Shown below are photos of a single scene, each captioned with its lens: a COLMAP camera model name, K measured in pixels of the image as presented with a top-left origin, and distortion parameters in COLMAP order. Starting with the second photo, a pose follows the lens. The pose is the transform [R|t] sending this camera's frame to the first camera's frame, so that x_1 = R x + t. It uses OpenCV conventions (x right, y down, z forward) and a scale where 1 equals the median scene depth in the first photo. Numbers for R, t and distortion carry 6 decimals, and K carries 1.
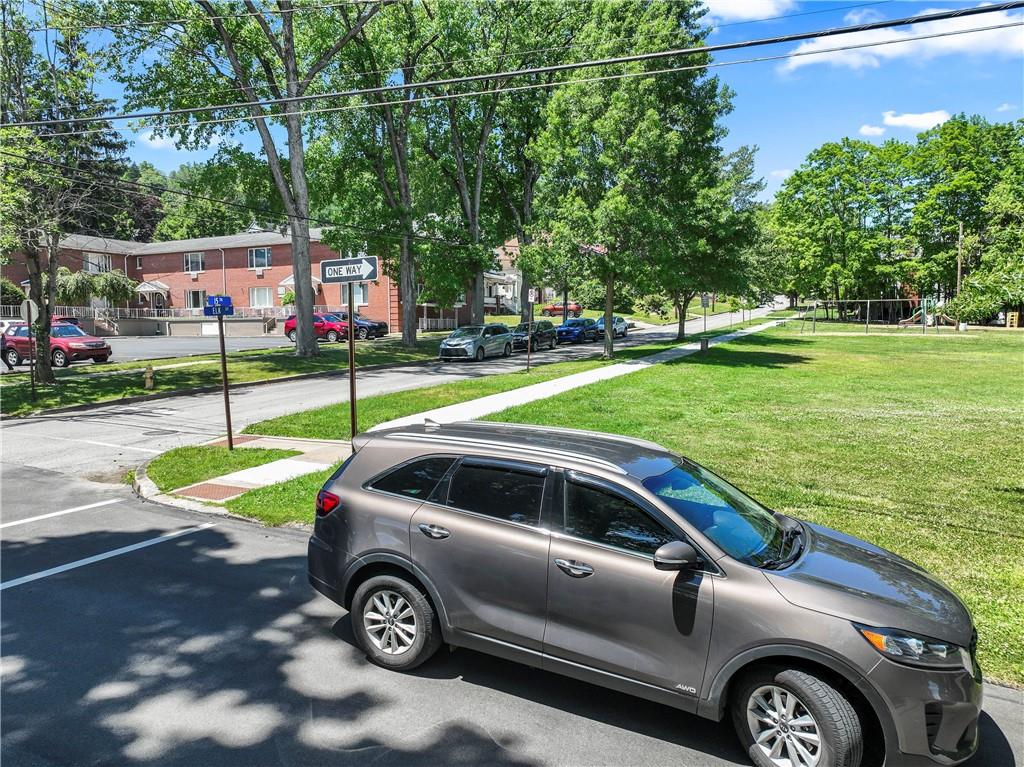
lens RADIAL K [[721.8, 0, 512.0], [0, 721.8, 383.5], [0, 0, 1]] dist [0.007005, 0.006725]
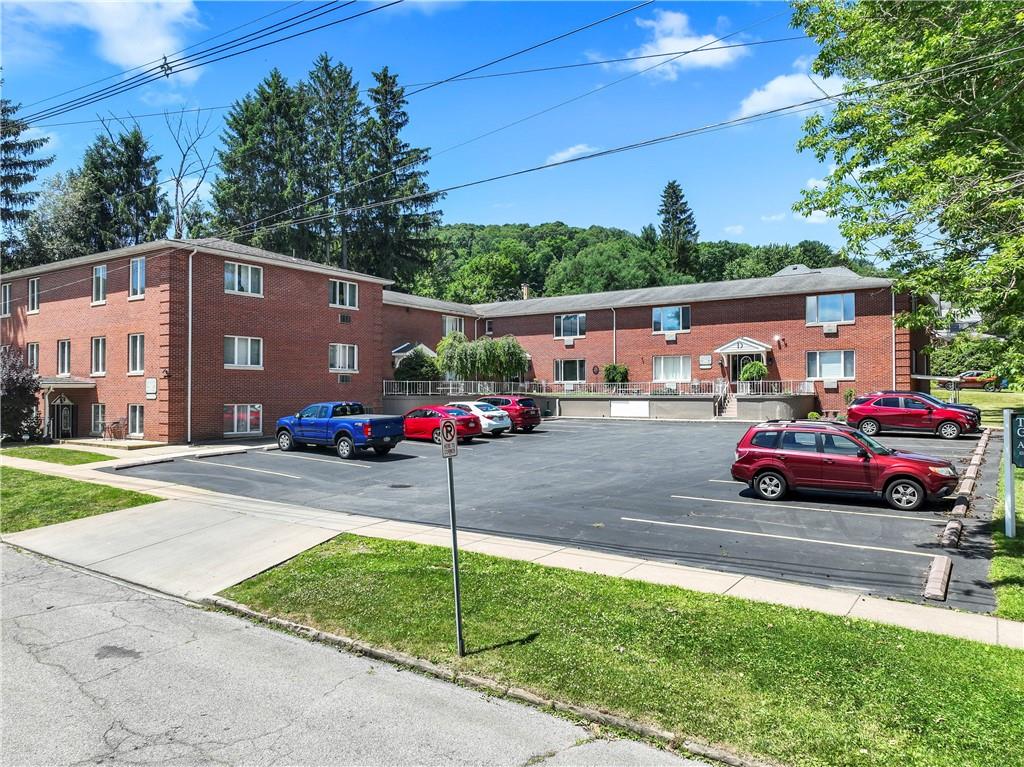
lens RADIAL K [[721.8, 0, 512.0], [0, 721.8, 383.5], [0, 0, 1]] dist [0.007005, 0.006725]
pose [[0.991075, 0.013249, -0.132645, -0.395232], [-0.027450, 0.994007, -0.105812, -0.016522], [0.130448, 0.108509, 0.985499, 0.209107]]
